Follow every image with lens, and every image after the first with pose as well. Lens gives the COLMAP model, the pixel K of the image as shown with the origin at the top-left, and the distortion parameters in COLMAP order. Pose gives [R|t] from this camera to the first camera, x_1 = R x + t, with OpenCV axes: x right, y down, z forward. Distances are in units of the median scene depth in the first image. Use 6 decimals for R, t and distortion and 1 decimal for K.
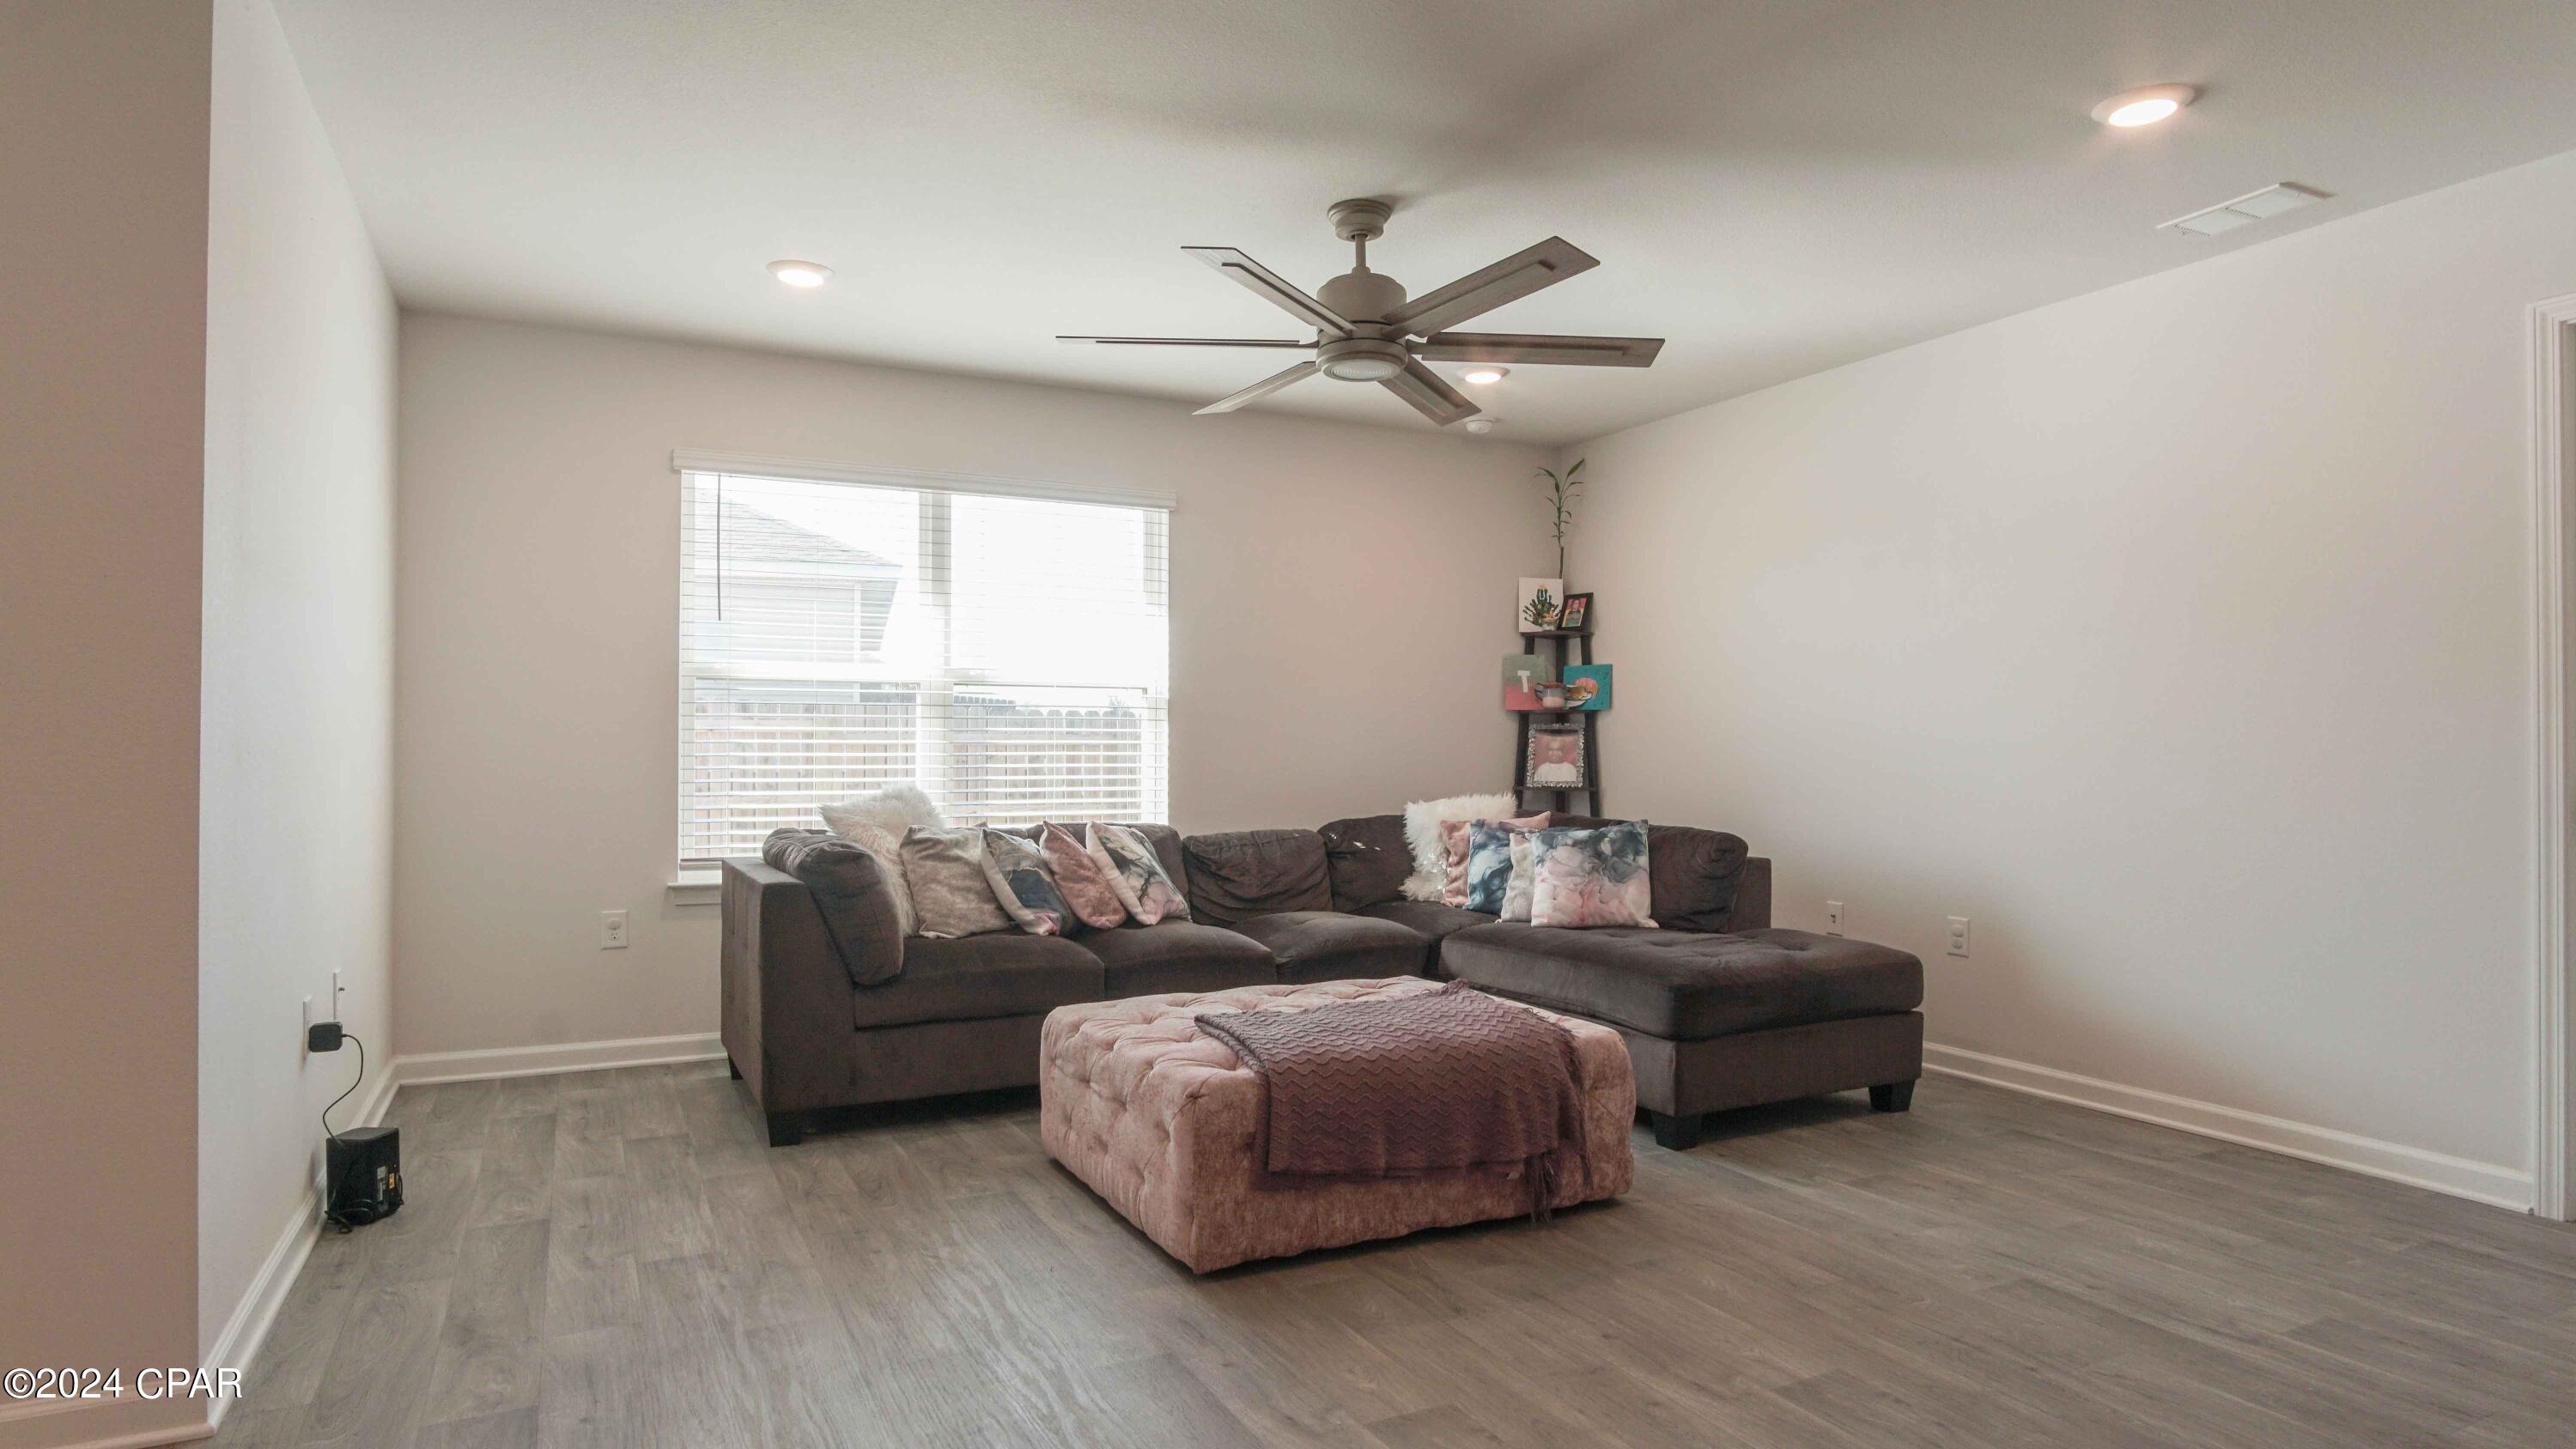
lens RADIAL K [[1403.7, 0, 1288.0], [0, 1403.7, 724.5], [0, 0, 1]] dist [-0.025685, 0.000898]
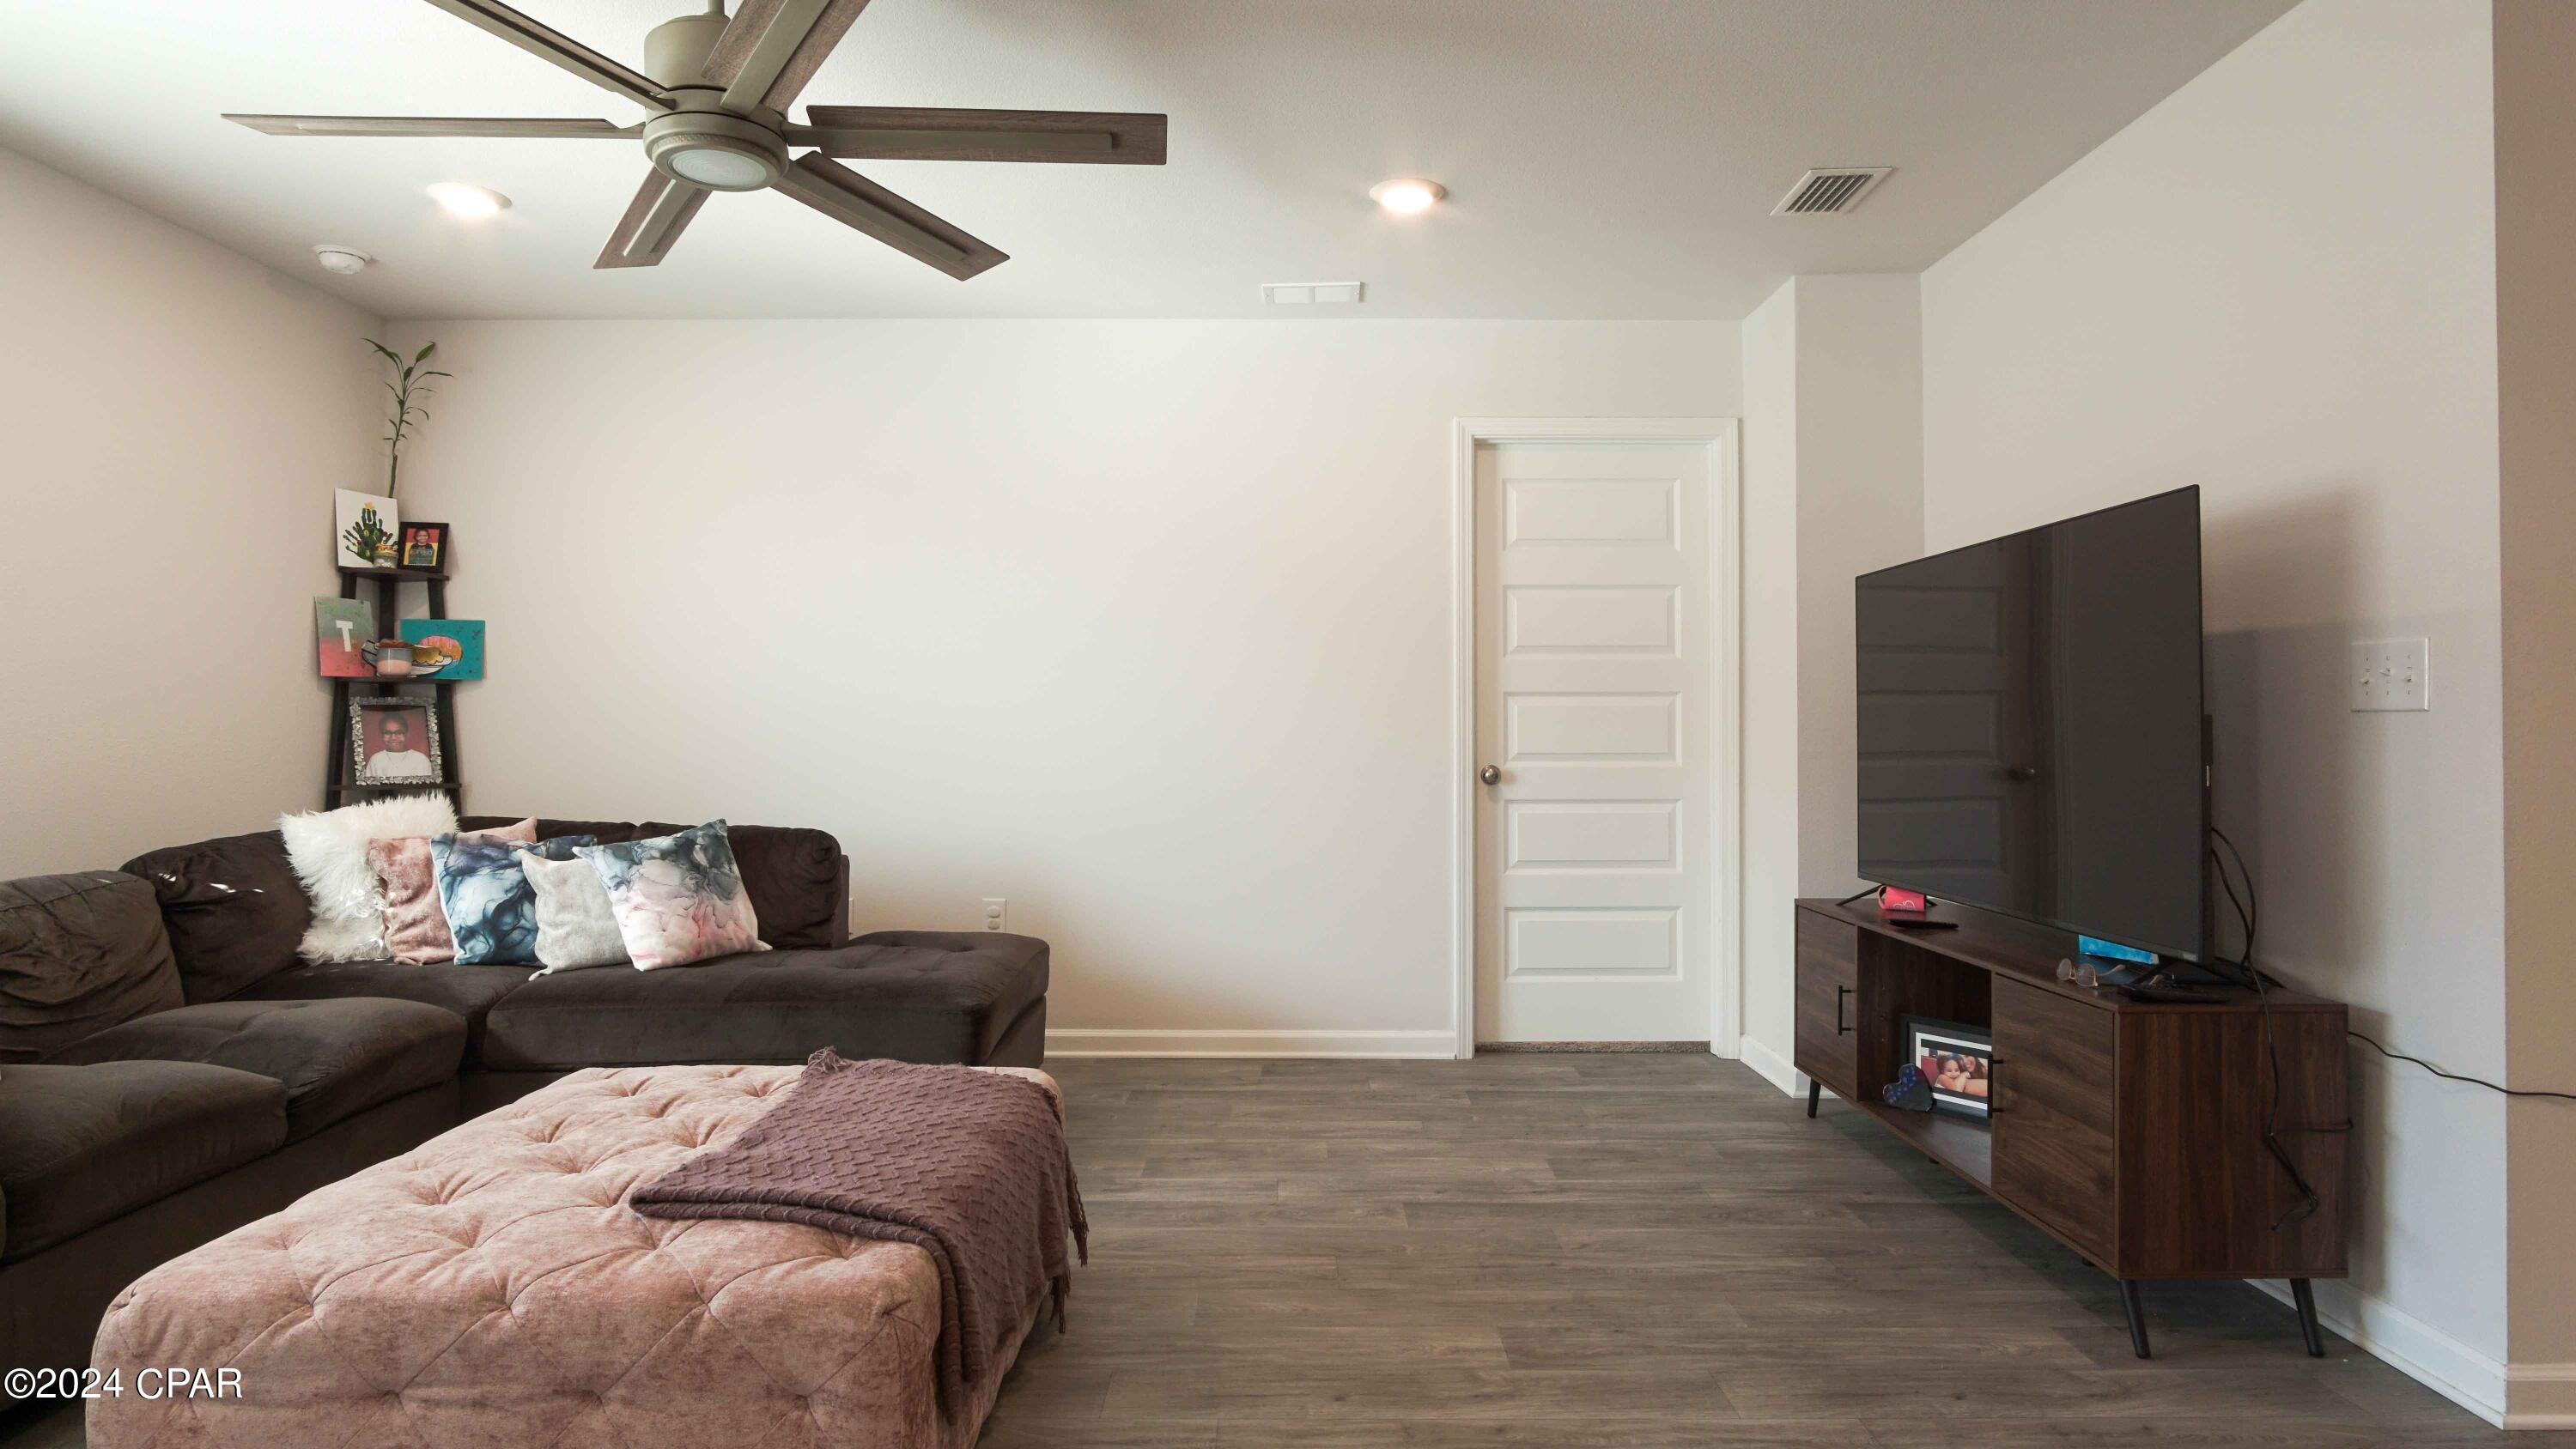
lens RADIAL K [[1391.7, 0, 1286.5], [0, 1391.7, 702.1], [0, 0, 1]] dist [-0.025422, 0.001169]
pose [[0.449877, 0.017372, 0.892922, -0.282338], [-0.014090, 0.999824, -0.012352, 0.005176], [-0.892979, -0.007025, 0.450043, 0.315633]]
